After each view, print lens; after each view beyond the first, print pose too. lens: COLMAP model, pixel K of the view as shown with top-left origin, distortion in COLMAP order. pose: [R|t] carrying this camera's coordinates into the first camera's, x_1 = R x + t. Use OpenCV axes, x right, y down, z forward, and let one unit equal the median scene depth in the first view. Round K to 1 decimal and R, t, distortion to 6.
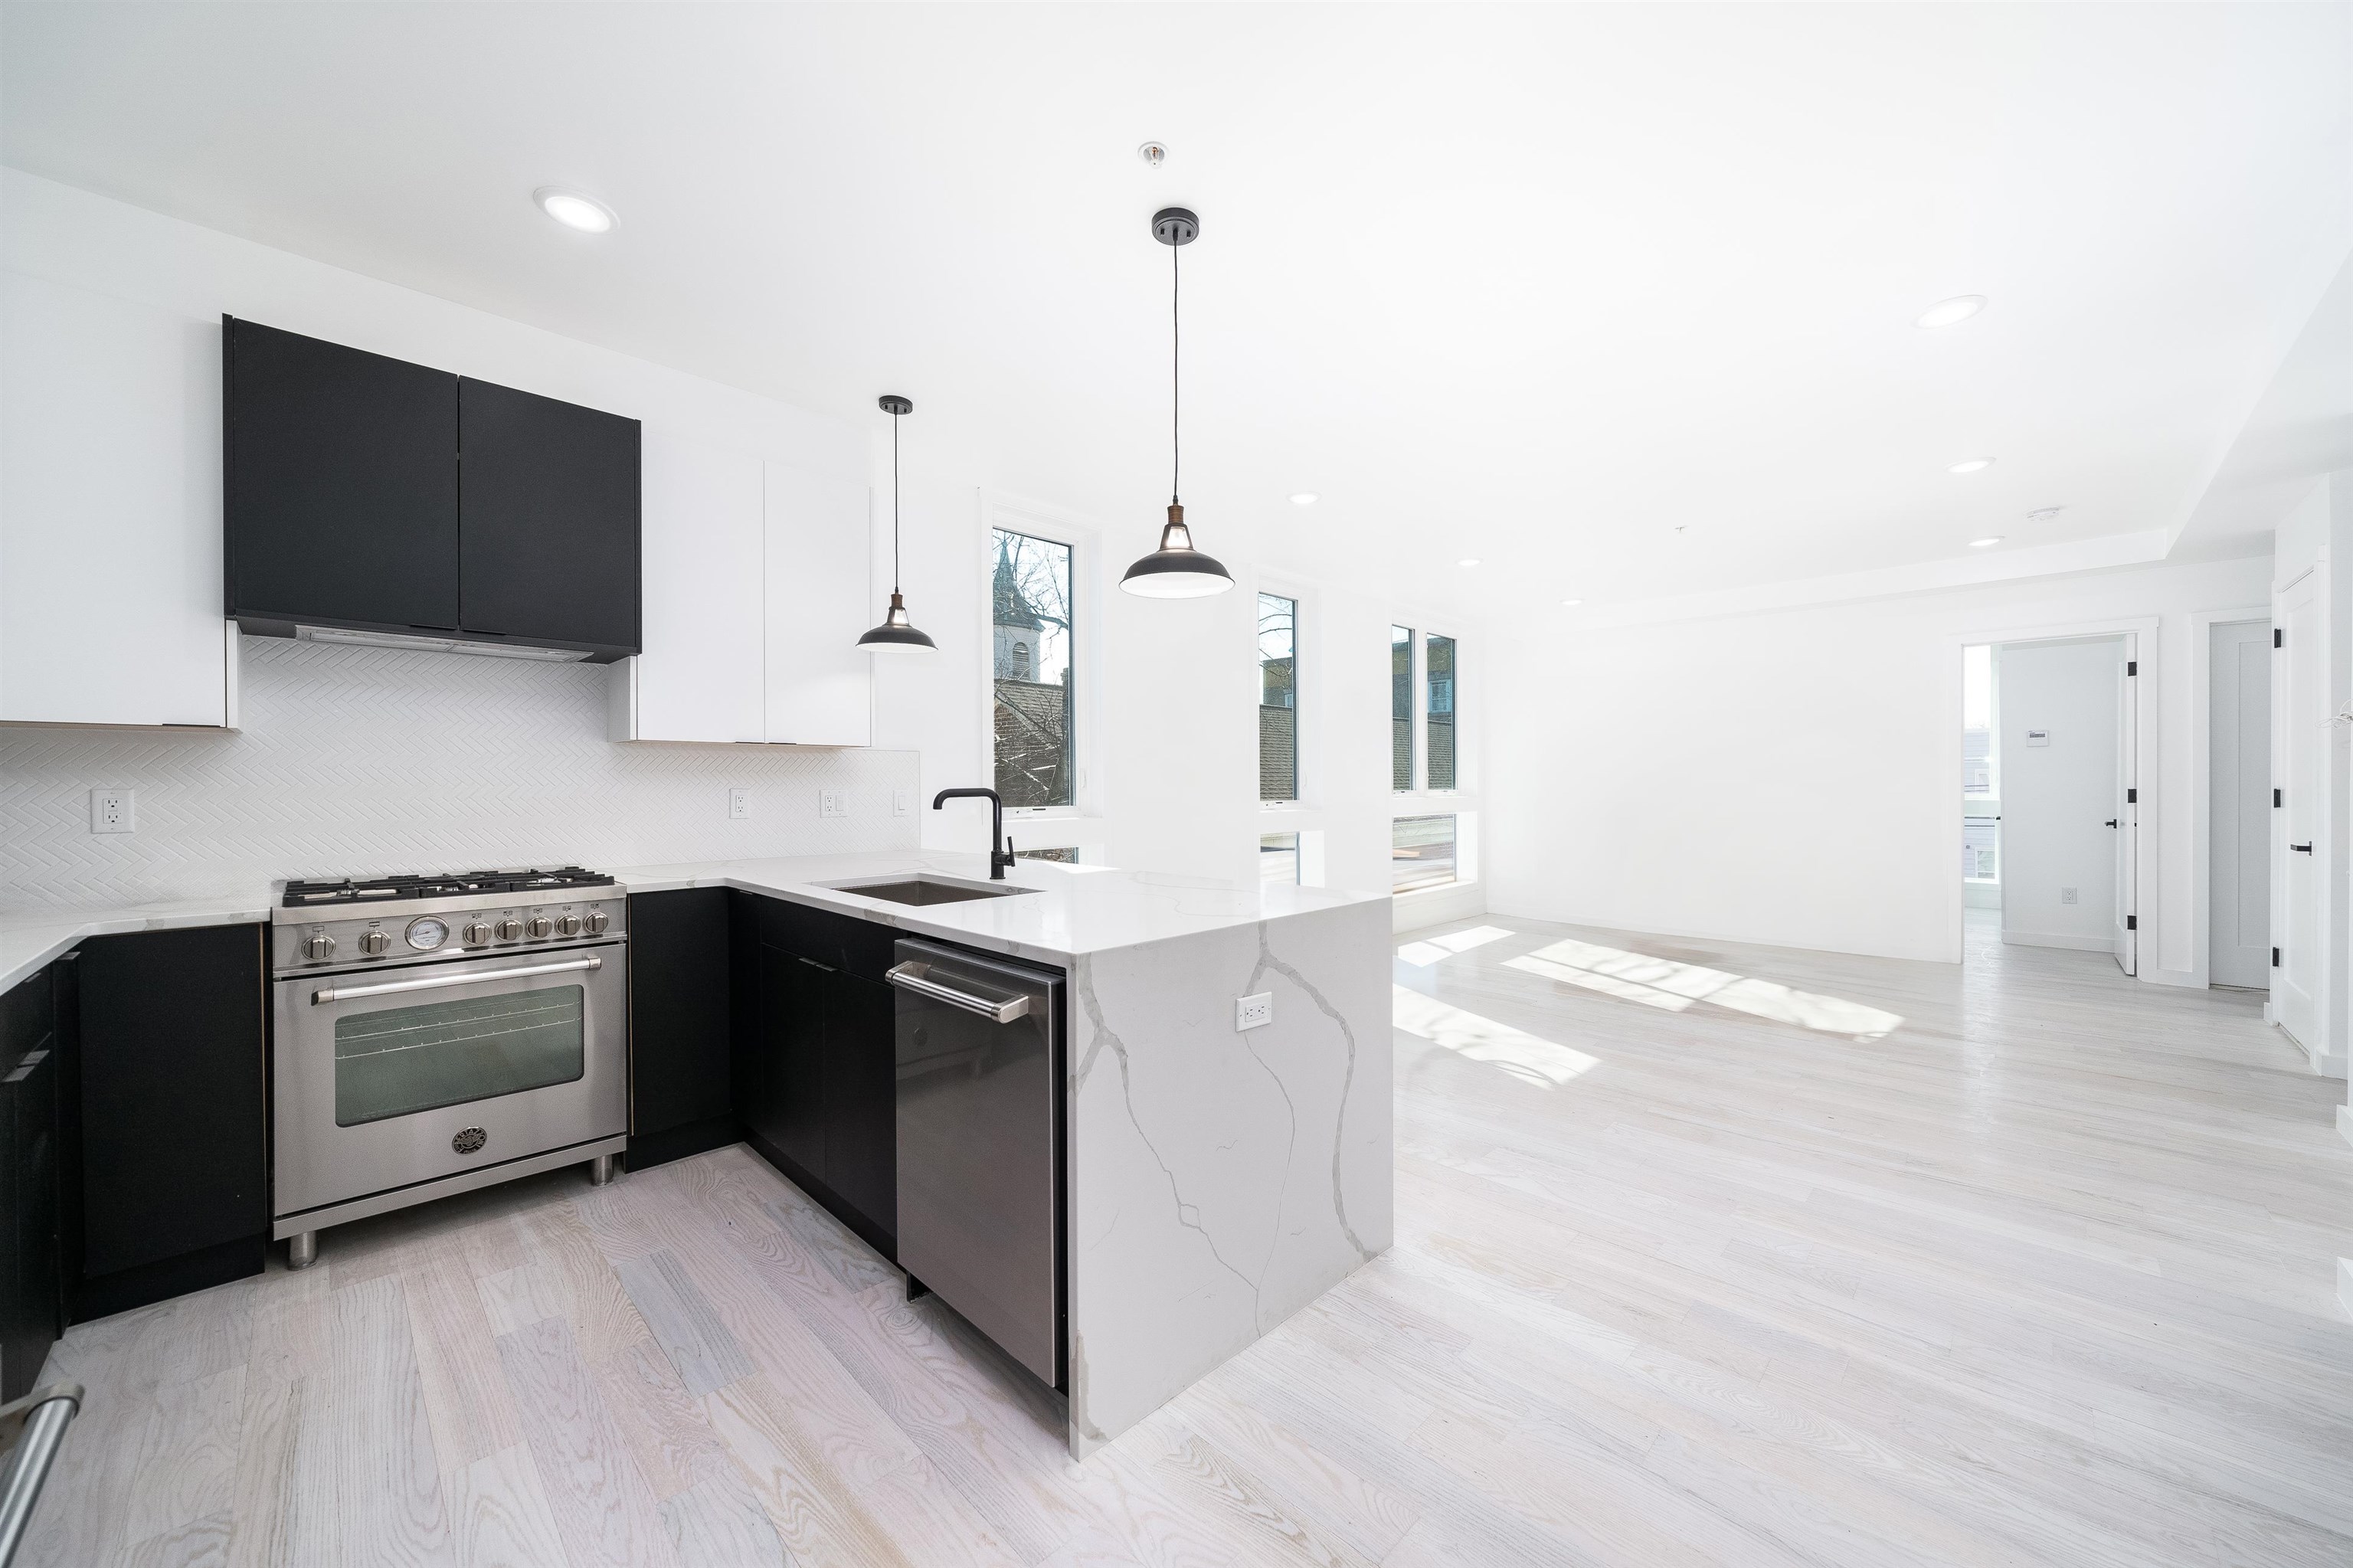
lens RADIAL K [[884.7, 0, 1188.3], [0, 884.7, 786.9], [0, 0, 1]] dist [-0.001593, -0.000021]
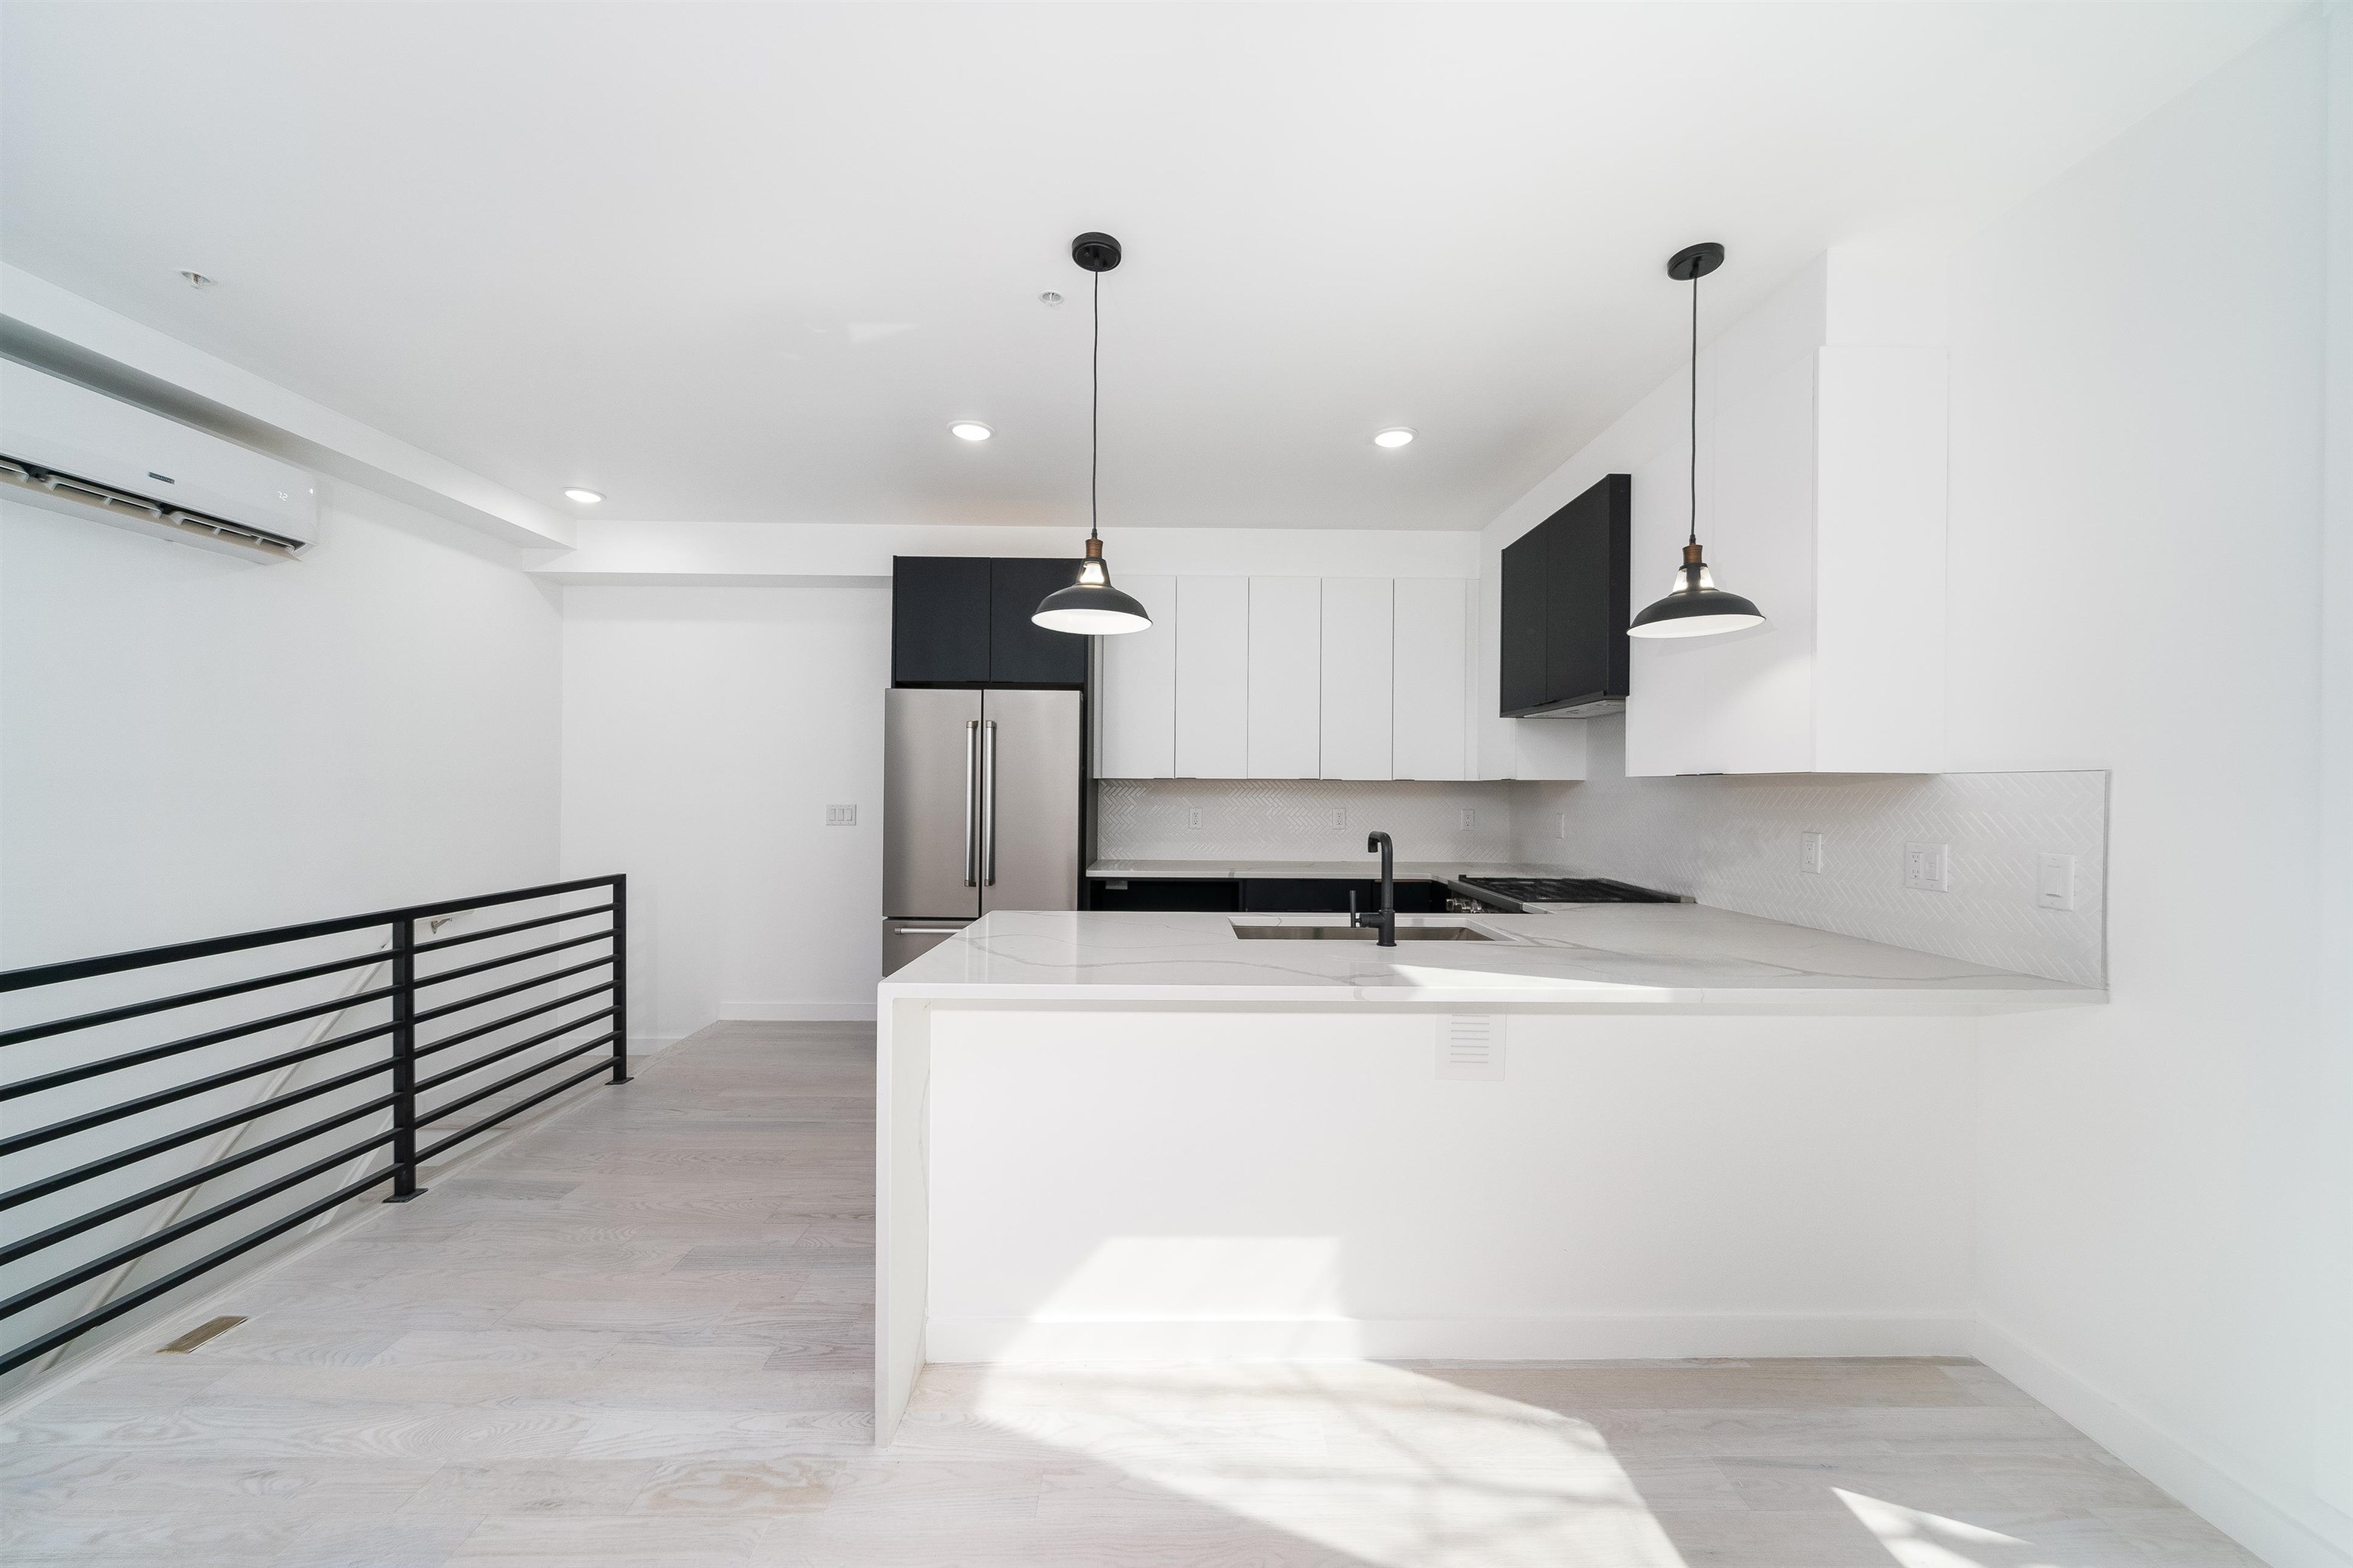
lens RADIAL K [[849.9, 0, 1178.8], [0, 849.9, 790.3], [0, 0, 1]] dist [0.000138, 0.000005]
pose [[-0.711928, -0.003164, -0.702245, 0.502744], [-0.011088, 0.999916, 0.006736, -0.045186], [0.702165, 0.012582, -0.711903, 1.515791]]
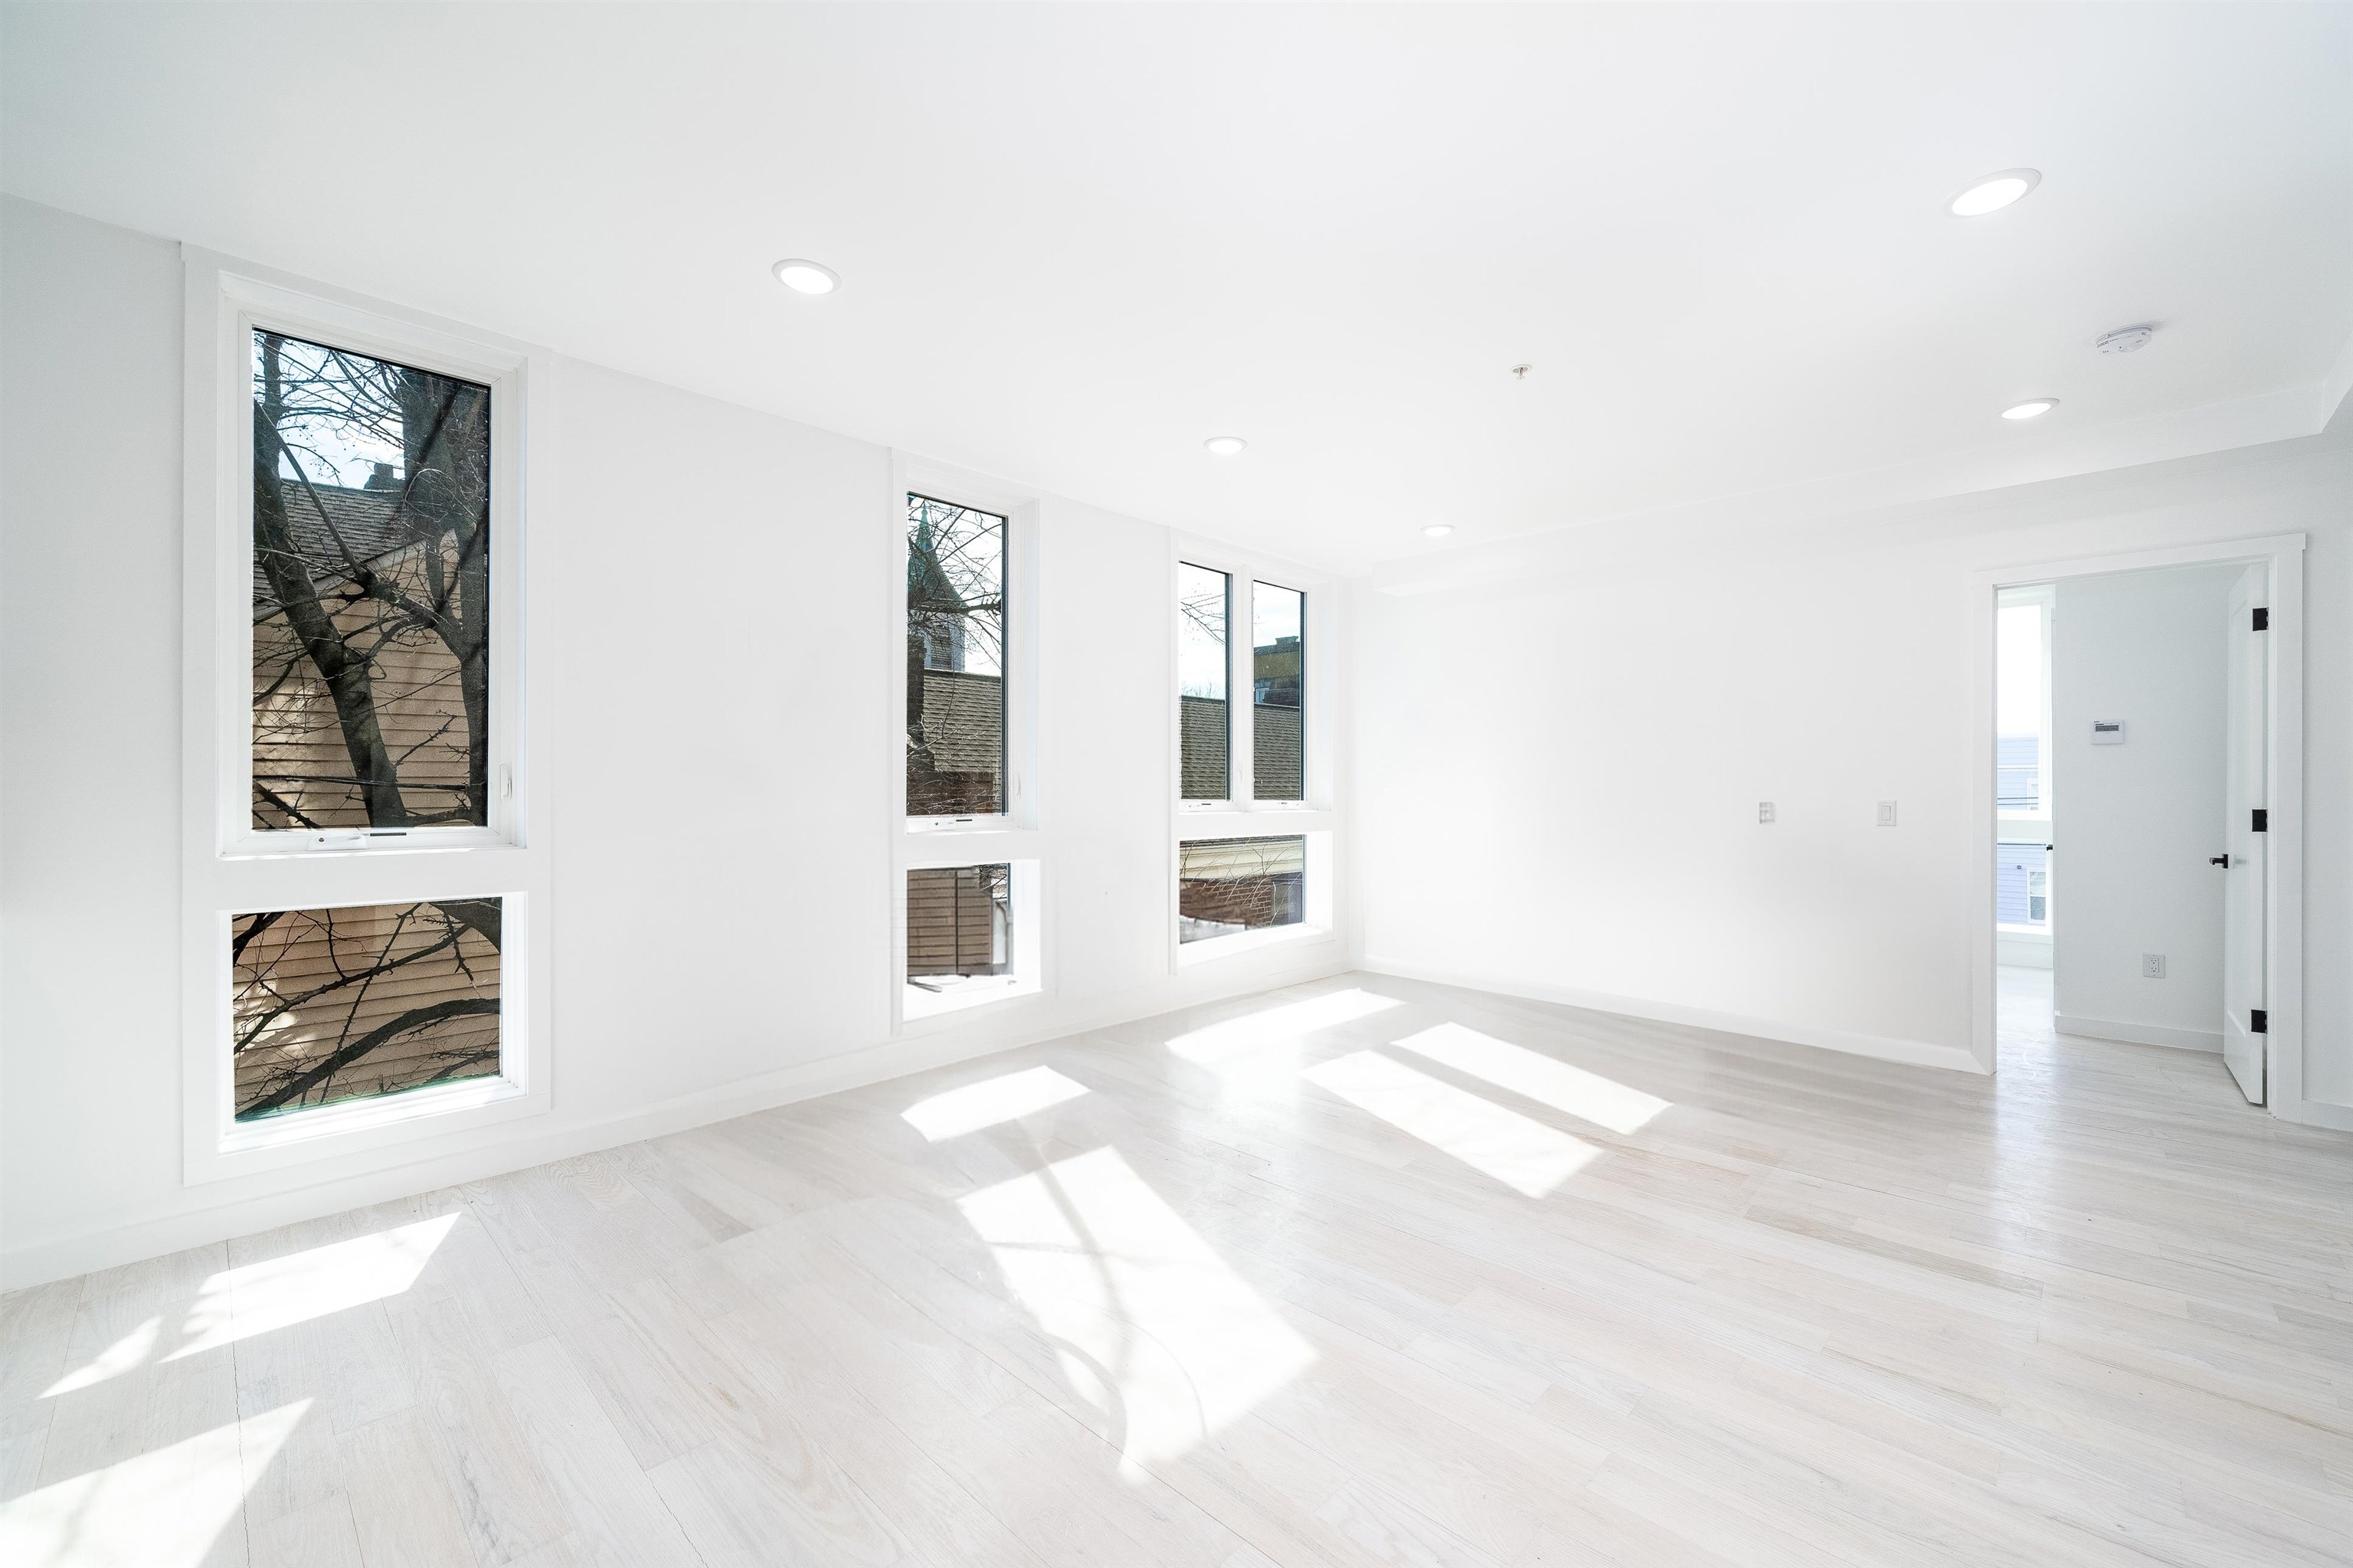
lens RADIAL K [[962.7, 0, 1177.4], [0, 962.7, 788.4], [0, 0, 1]] dist [-0.001125, 0.000155]
pose [[0.999970, 0.006544, 0.004068, 0.611890], [-0.006528, 0.999971, -0.003971, -0.009689], [-0.004094, 0.003945, 0.999984, 0.660139]]
